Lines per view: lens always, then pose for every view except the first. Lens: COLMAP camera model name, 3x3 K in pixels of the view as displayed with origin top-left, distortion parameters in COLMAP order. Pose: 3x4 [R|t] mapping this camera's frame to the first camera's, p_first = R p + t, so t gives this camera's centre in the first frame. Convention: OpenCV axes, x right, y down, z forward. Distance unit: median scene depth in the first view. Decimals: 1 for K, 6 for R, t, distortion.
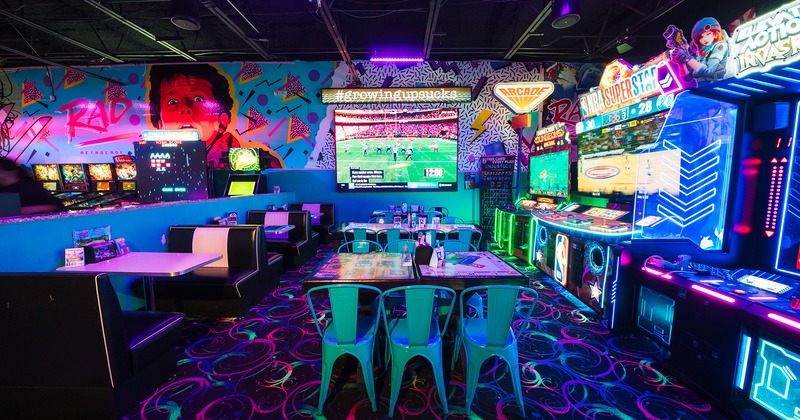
lens RADIAL K [[274.8, 0, 399.9], [0, 274.8, 209.0], [0, 0, 1]] dist [-0.020164, 0.000756]
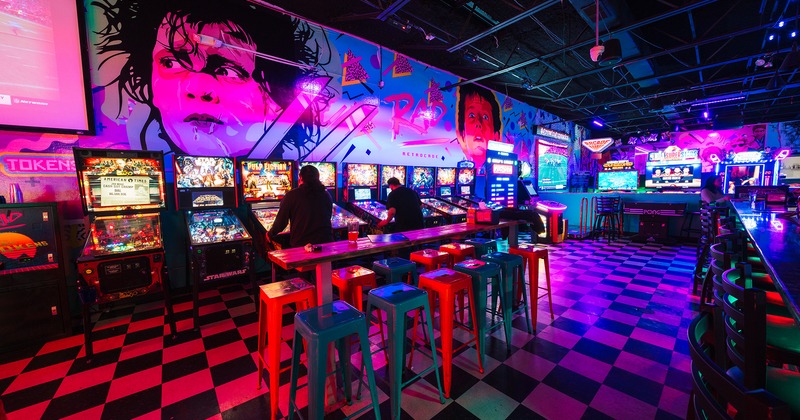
lens RADIAL K [[274.8, 0, 401.4], [0, 274.8, 208.1], [0, 0, 1]] dist [-0.020164, 0.000756]
pose [[0.758028, -0.063643, 0.649110, -1.834573], [0.081643, 0.996659, 0.002377, -0.037569], [-0.647092, 0.051193, 0.760691, 0.340398]]
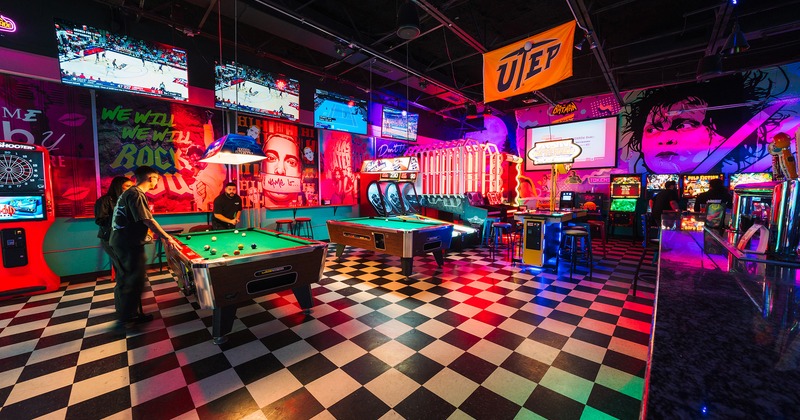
lens RADIAL K [[274.8, 0, 401.4], [0, 274.8, 206.6], [0, 0, 1]] dist [-0.020164, 0.000756]
pose [[0.731969, 0.049617, -0.679529, -1.801543], [-0.071309, 0.997446, -0.003981, 0.038588], [0.677596, 0.051371, 0.733638, -0.488169]]
